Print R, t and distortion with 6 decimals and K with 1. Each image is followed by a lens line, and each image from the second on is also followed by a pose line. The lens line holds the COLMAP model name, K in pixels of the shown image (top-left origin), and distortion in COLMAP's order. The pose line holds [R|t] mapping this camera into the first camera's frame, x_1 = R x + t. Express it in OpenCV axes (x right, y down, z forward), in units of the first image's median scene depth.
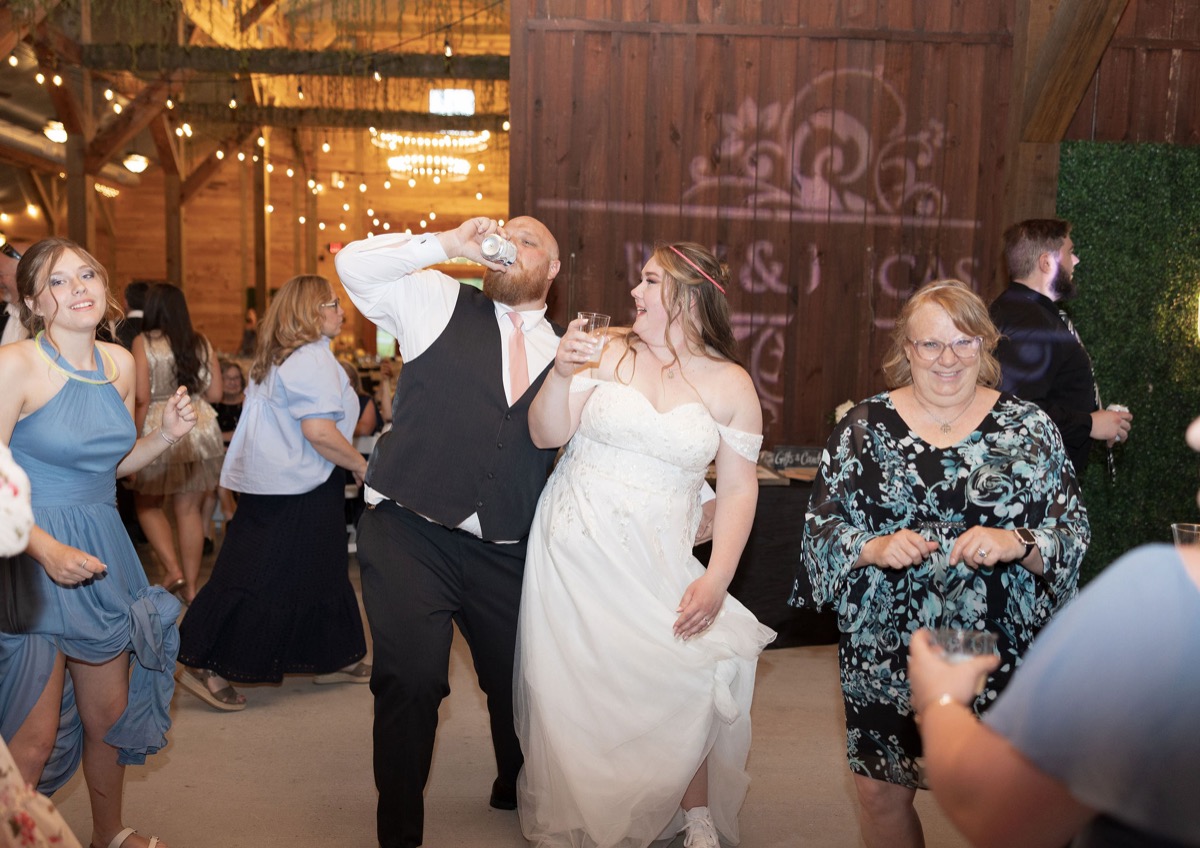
lens RADIAL K [[1124.7, 0, 599.9], [0, 1124.7, 434.8], [0, 0, 1]] dist [0.002045, 0.000000]
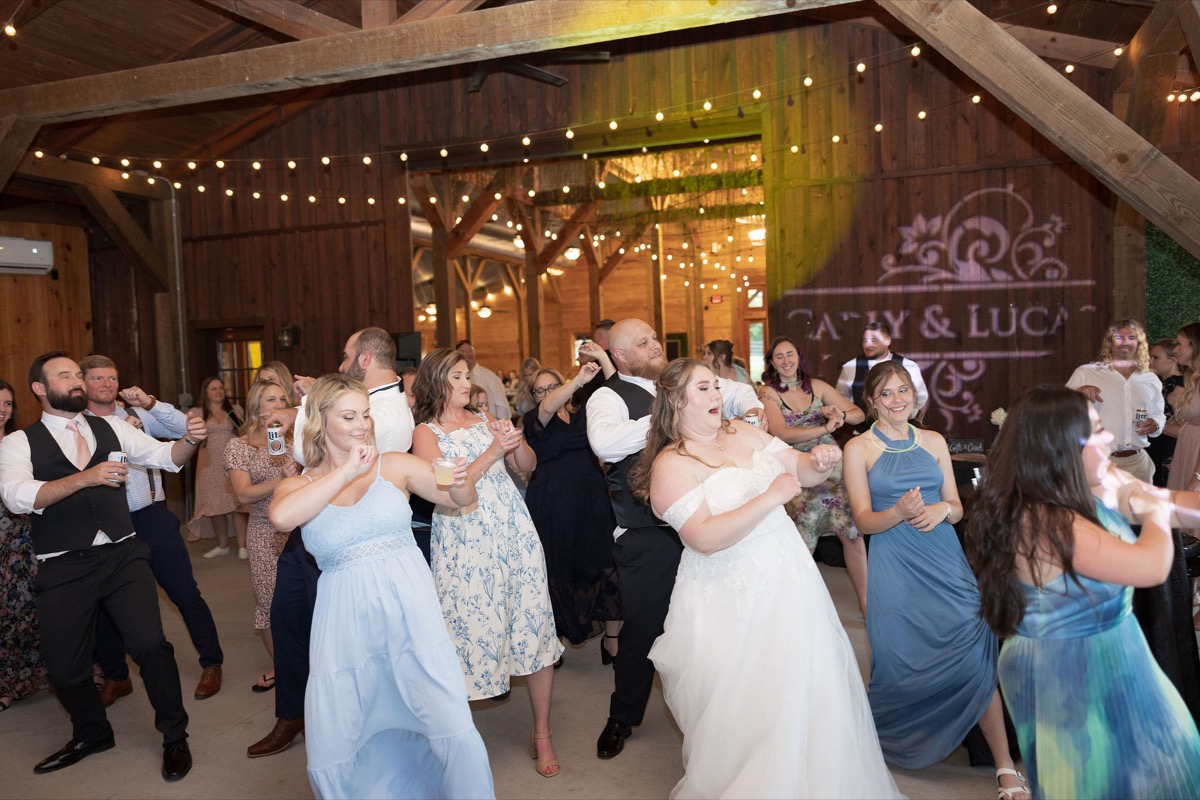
lens RADIAL K [[954.5, 0, 600.2], [0, 954.5, 398.9], [0, 0, 1]] dist [0.011756, 0.001197]
pose [[0.930880, -0.037166, -0.363431, 0.189703], [0.019988, 0.998503, -0.050913, 0.011955], [0.364779, 0.040130, 0.930229, -0.369491]]
